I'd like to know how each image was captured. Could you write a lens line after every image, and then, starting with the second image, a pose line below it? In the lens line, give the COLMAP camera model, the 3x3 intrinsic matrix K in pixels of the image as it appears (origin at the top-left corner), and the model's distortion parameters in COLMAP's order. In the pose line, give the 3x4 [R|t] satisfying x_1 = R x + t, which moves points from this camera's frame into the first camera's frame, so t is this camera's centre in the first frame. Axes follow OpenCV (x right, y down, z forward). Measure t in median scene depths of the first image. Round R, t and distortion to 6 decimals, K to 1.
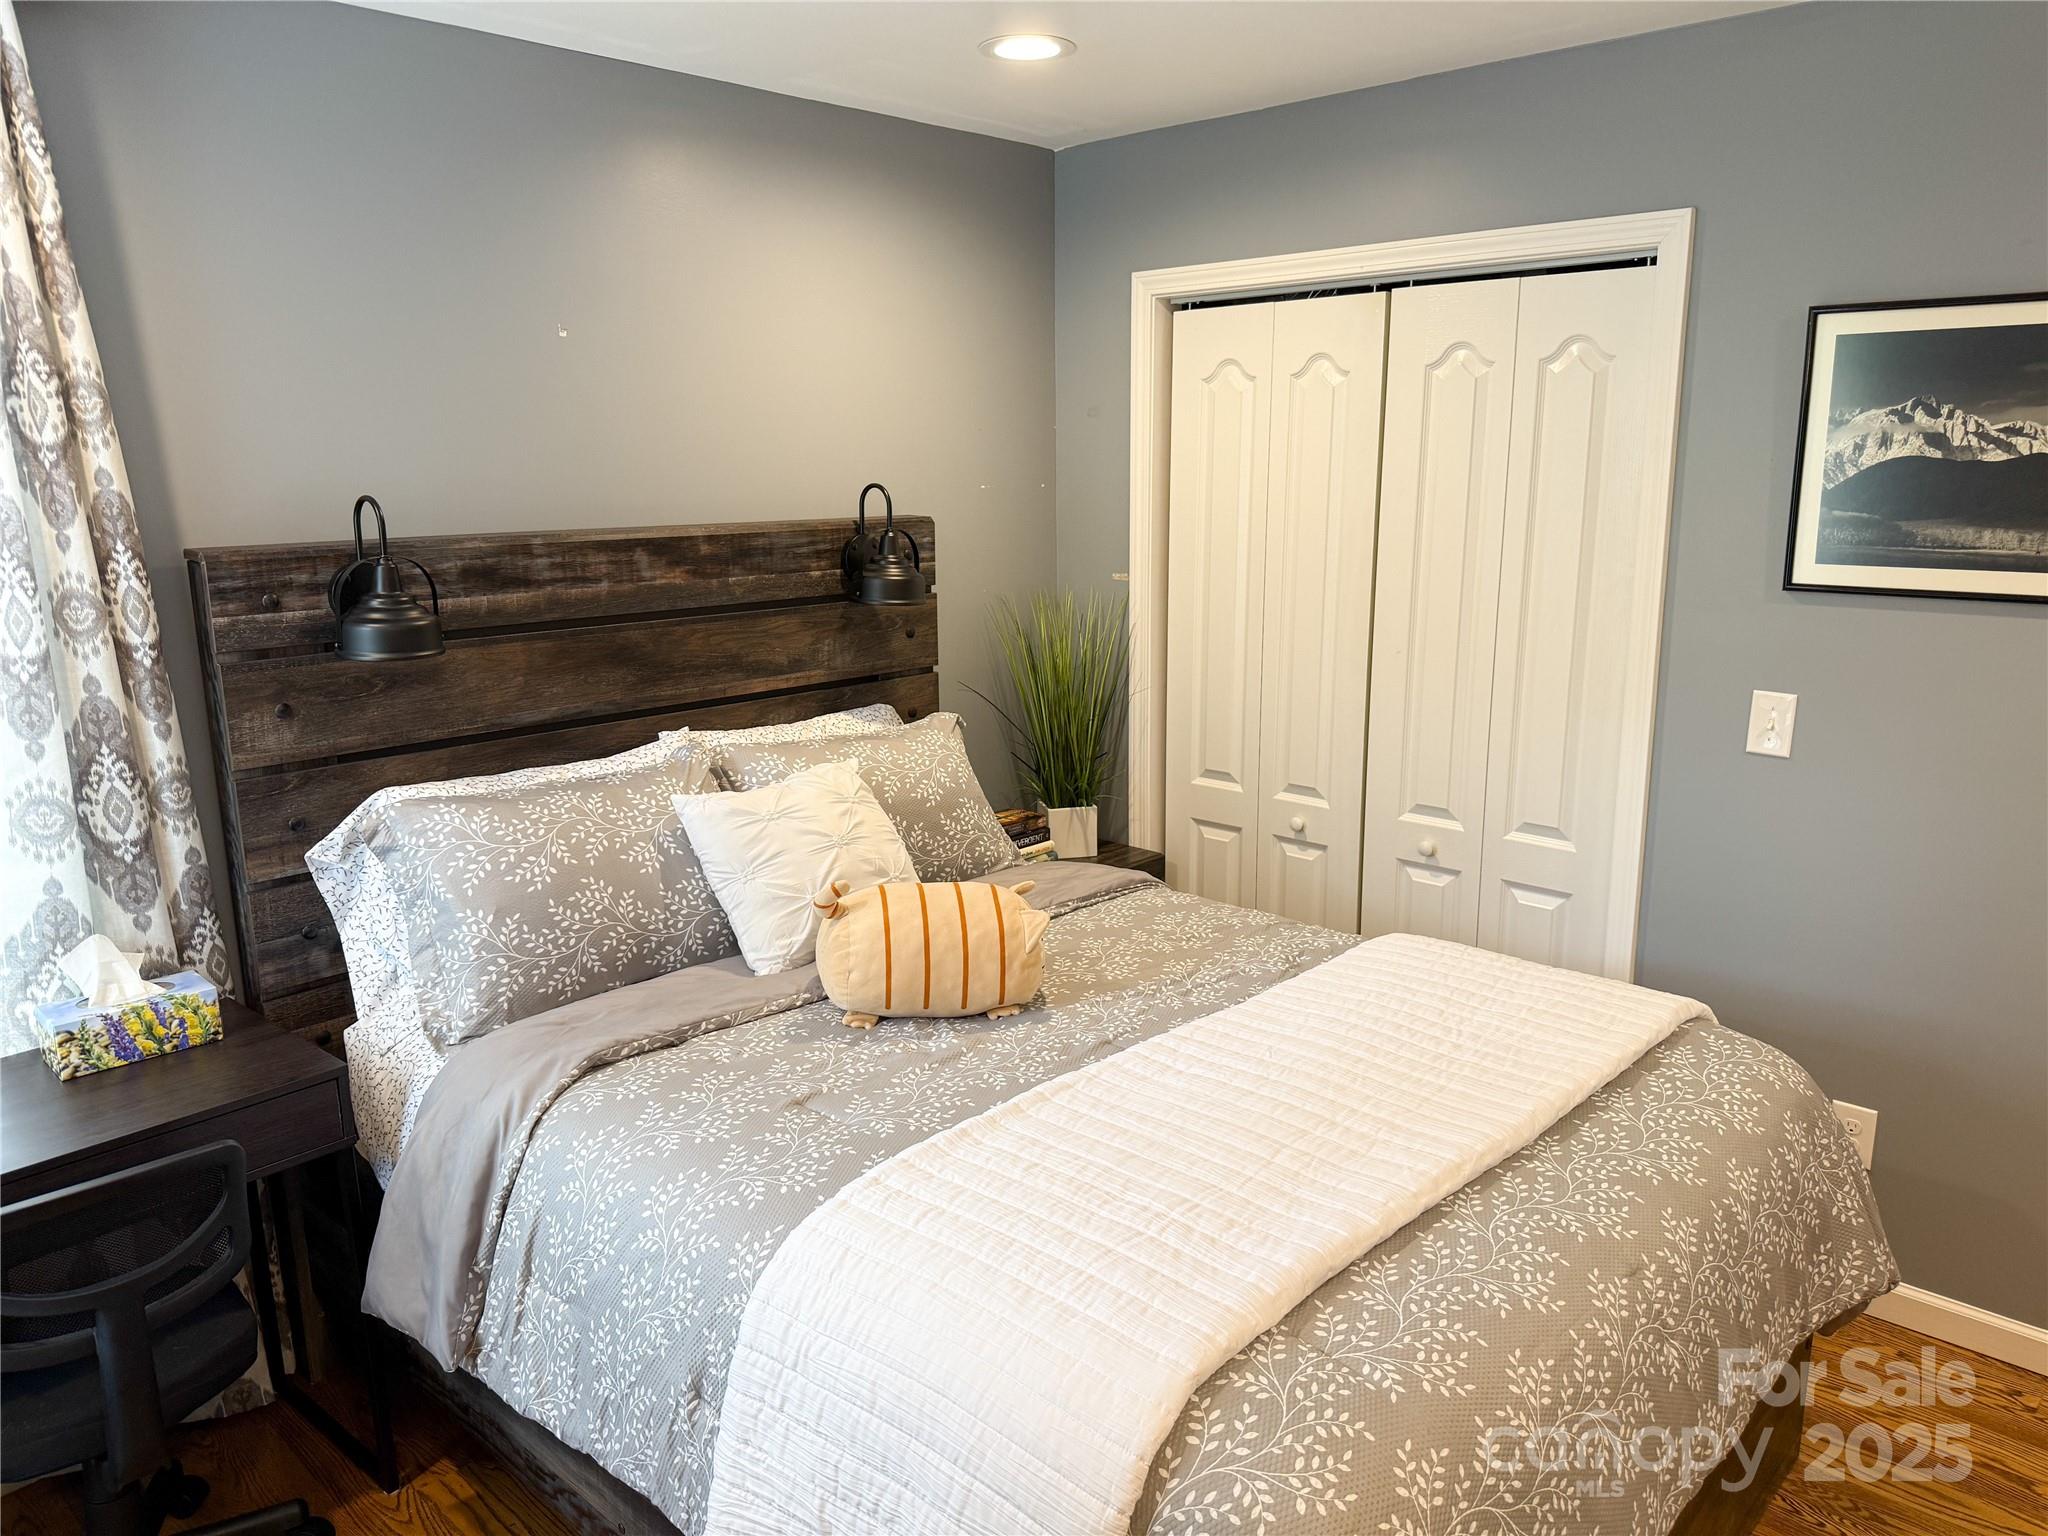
lens RADIAL K [[1421.3, 0, 1024.0], [0, 1421.3, 768.0], [0, 0, 1]] dist [0.077732, -0.111901]
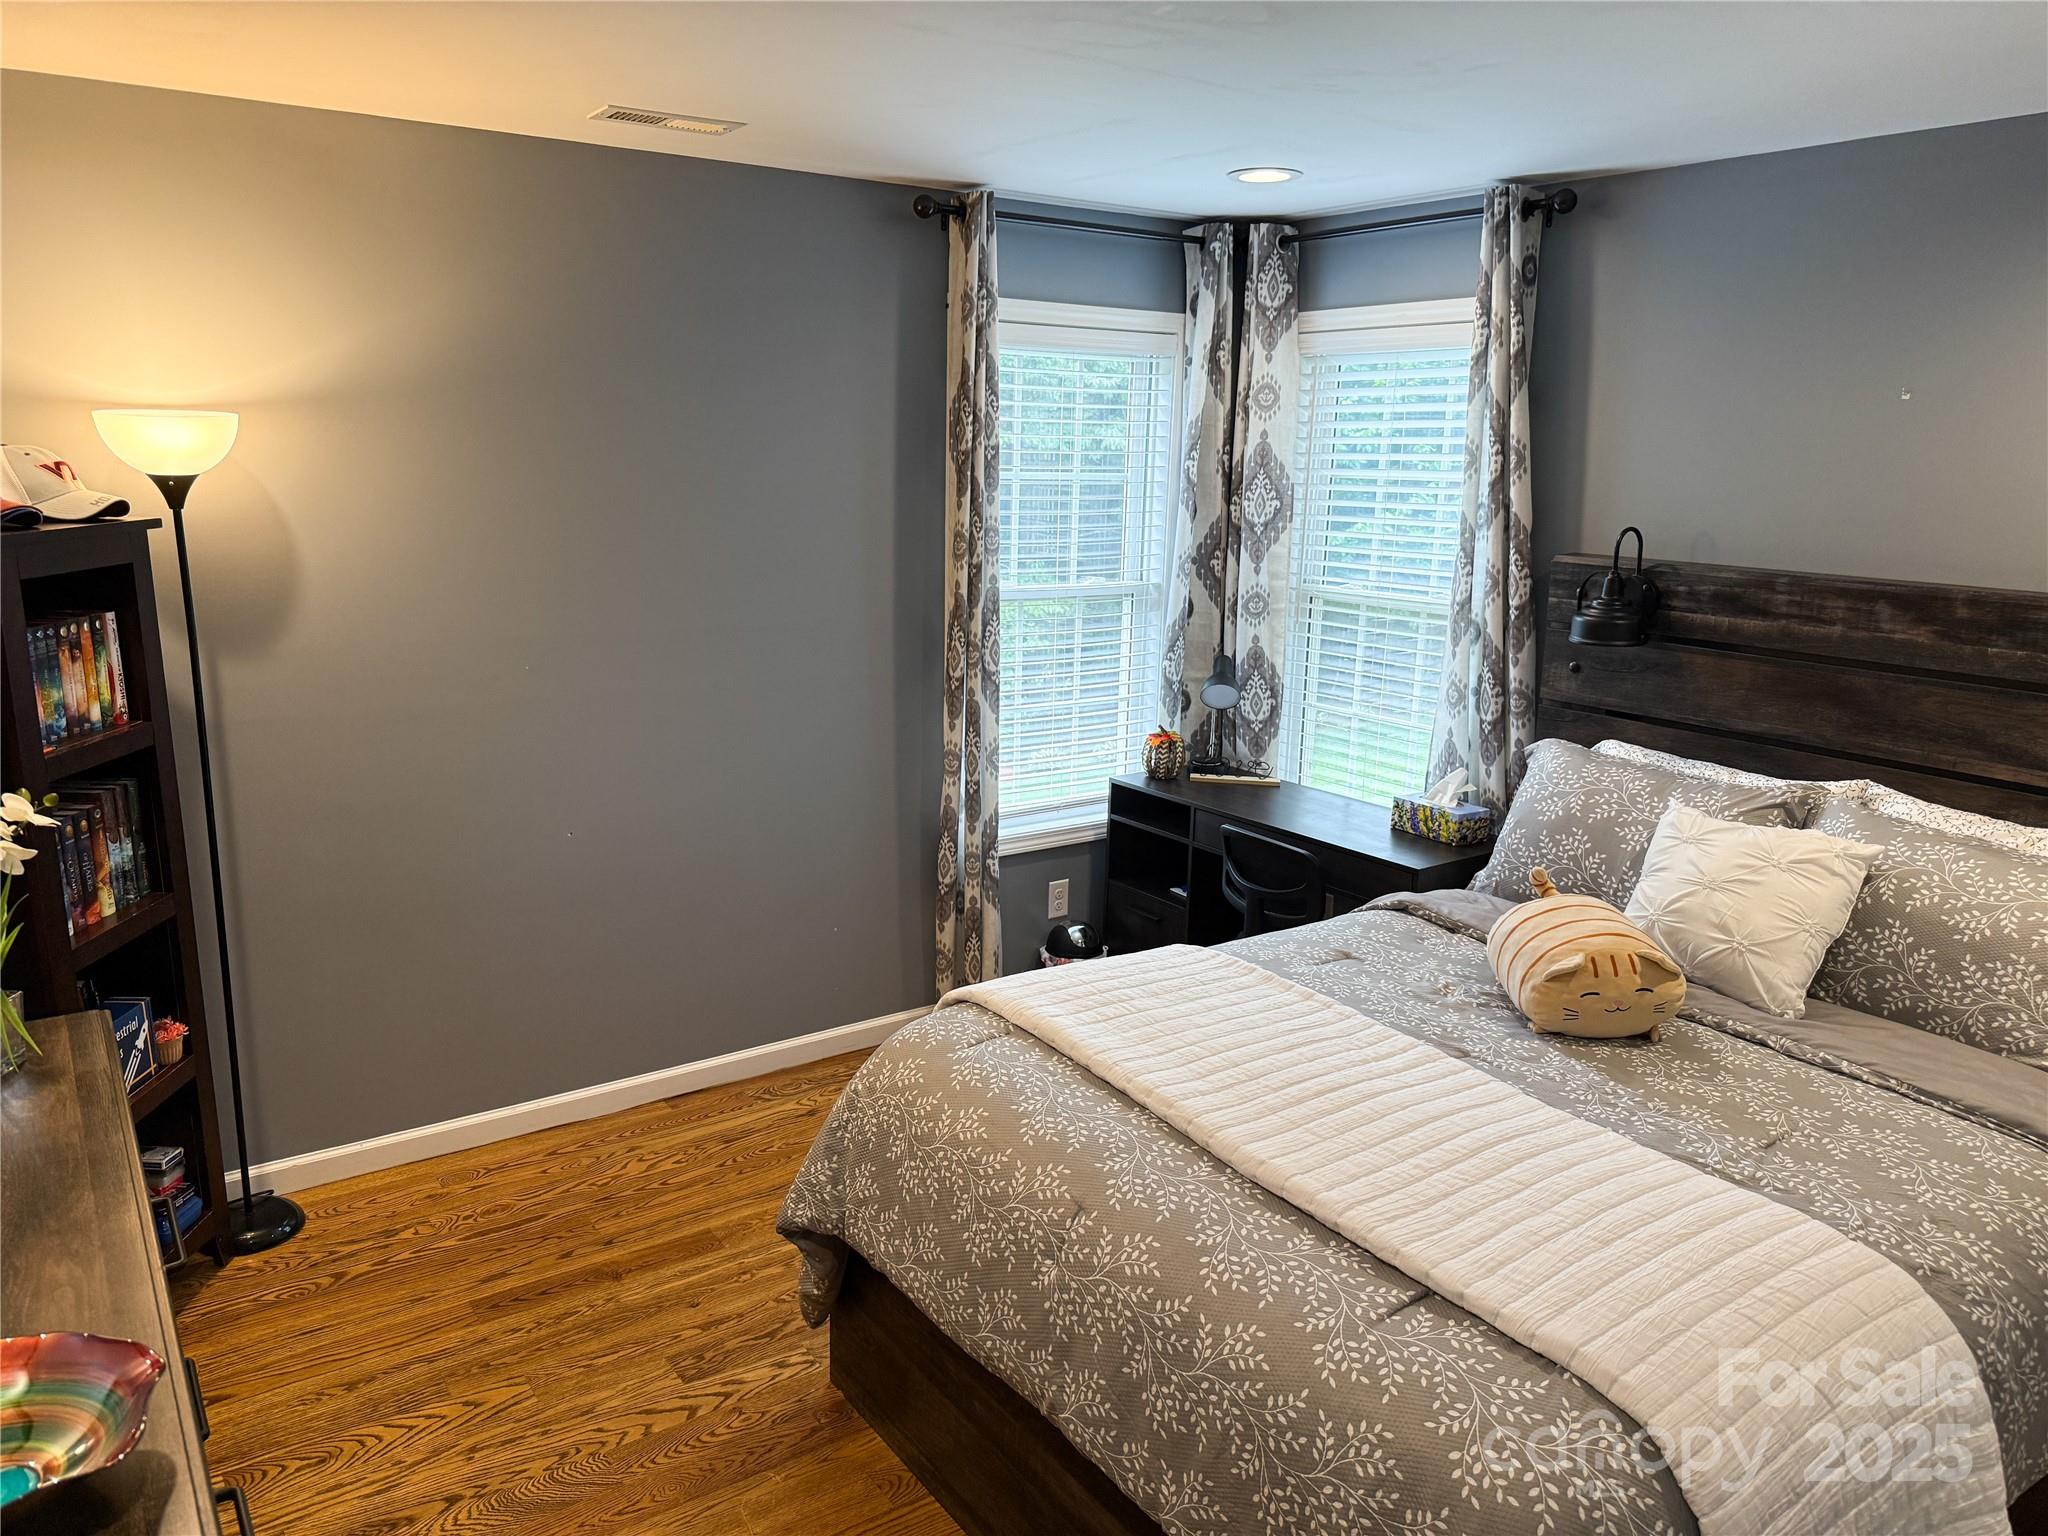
lens RADIAL K [[1421.3, 0, 1024.0], [0, 1421.3, 768.0], [0, 0, 1]] dist [0.077732, -0.111901]
pose [[-0.201680, 0.225972, -0.953028, 0.905719], [-0.223047, 0.936860, 0.269340, -0.189313], [0.953716, 0.266891, -0.138544, 0.610976]]
